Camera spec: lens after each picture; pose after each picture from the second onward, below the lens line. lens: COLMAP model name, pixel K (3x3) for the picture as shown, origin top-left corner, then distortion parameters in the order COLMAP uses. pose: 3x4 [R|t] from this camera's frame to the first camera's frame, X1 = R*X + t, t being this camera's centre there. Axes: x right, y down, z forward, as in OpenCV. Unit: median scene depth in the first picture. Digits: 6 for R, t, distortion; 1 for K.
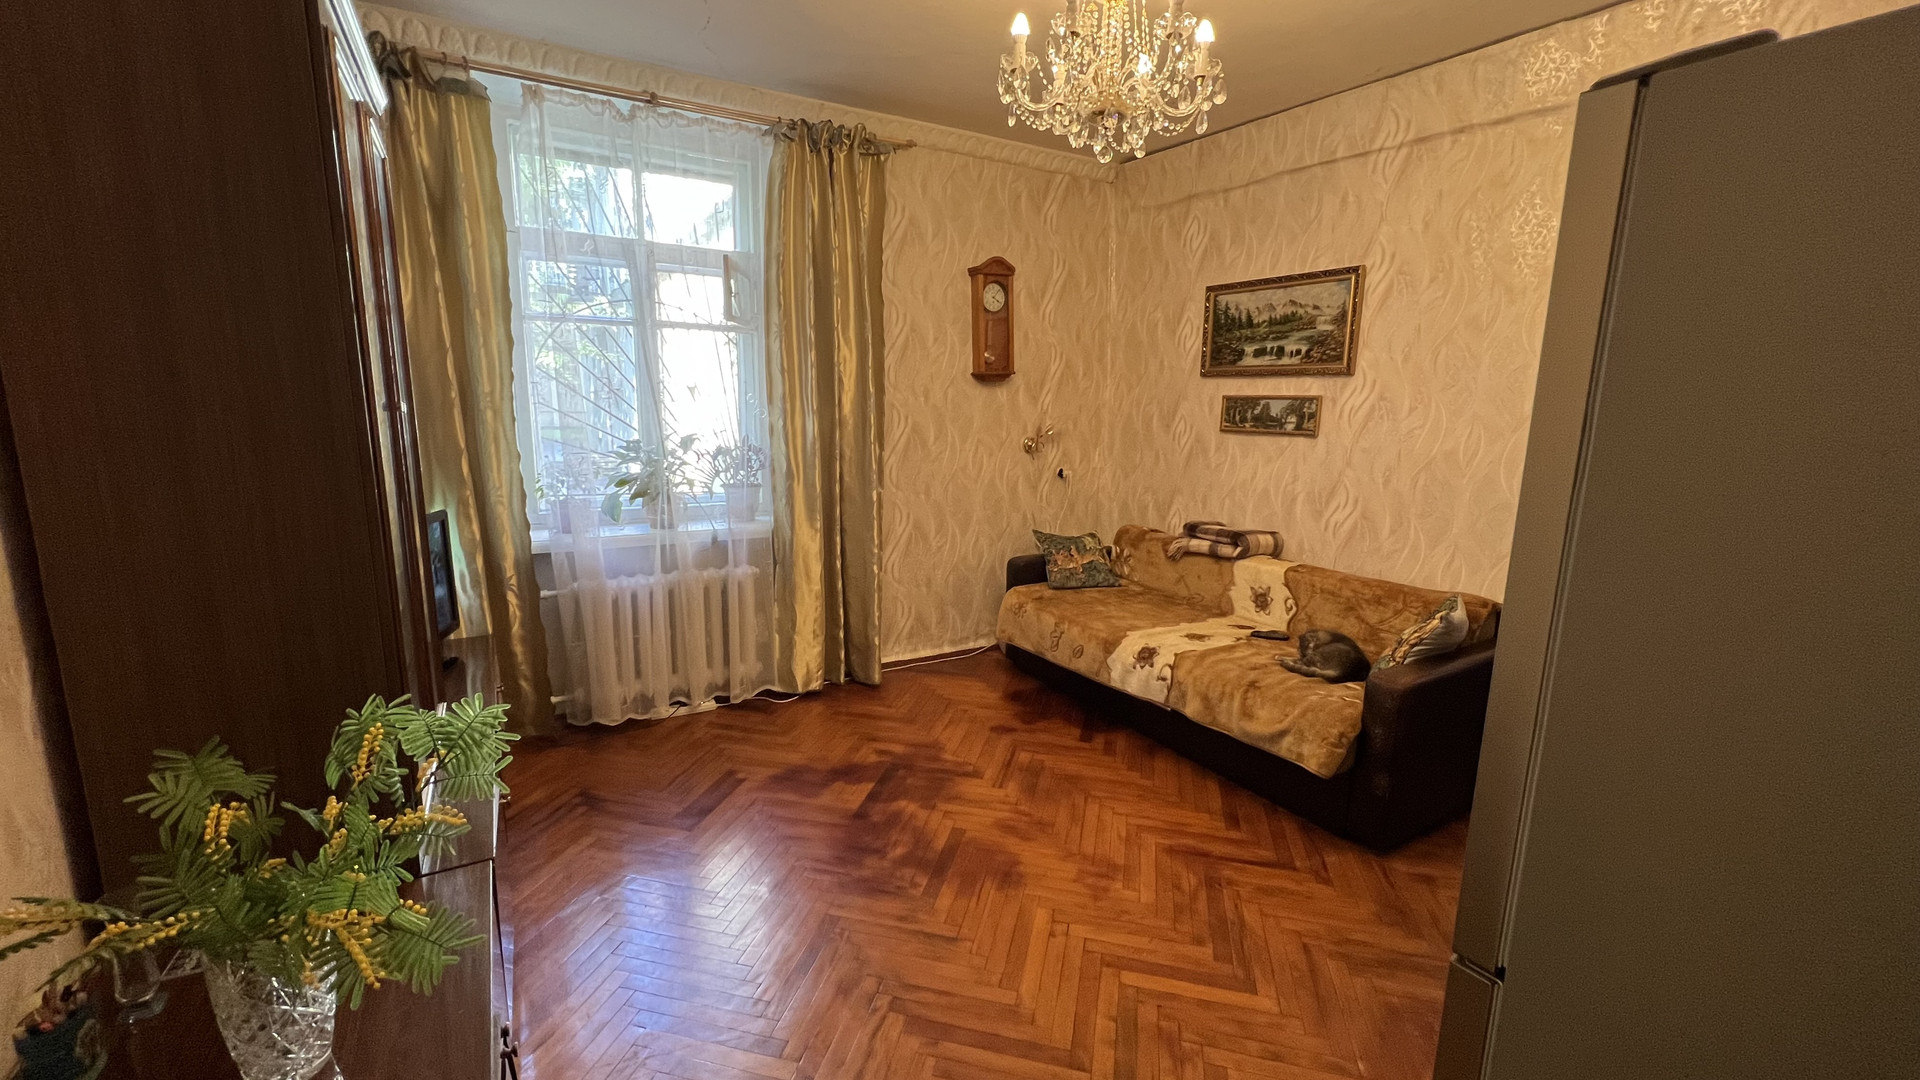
lens RADIAL K [[765.0, 0, 957.9], [0, 765.0, 544.7], [0, 0, 1]] dist [0.000203, 0.000020]
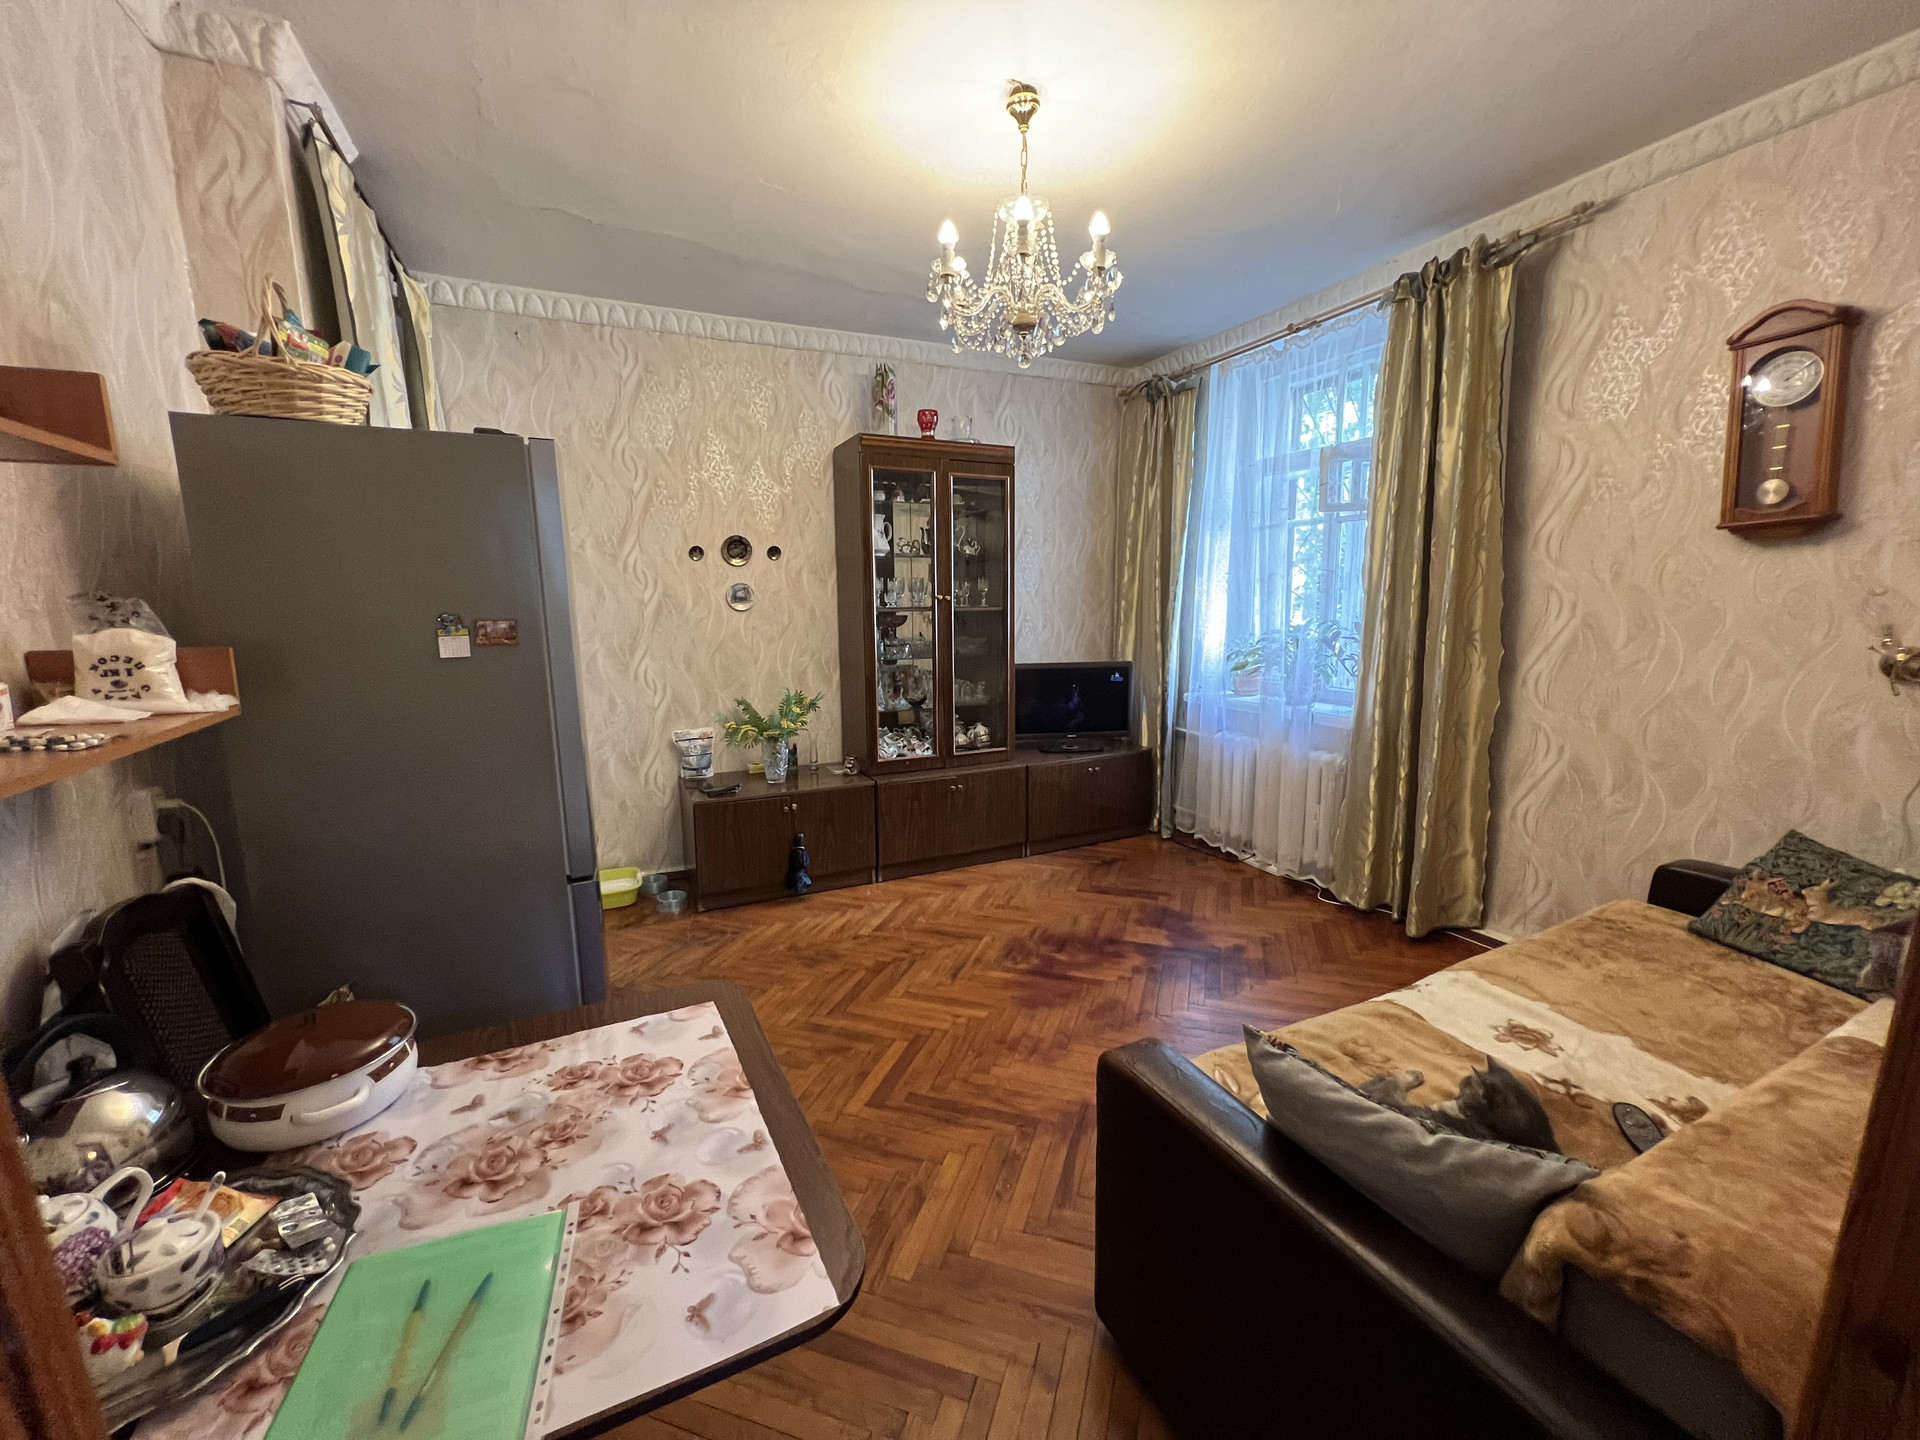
lens RADIAL K [[773.1, 0, 957.9], [0, 773.1, 720.1], [0, 0, 1]] dist [-0.000655, -0.000041]
pose [[-0.090835, 0.141677, -0.985737, 0.663937], [-0.173841, 0.972375, 0.155776, -0.076620], [0.980575, 0.185511, -0.063696, 0.515004]]
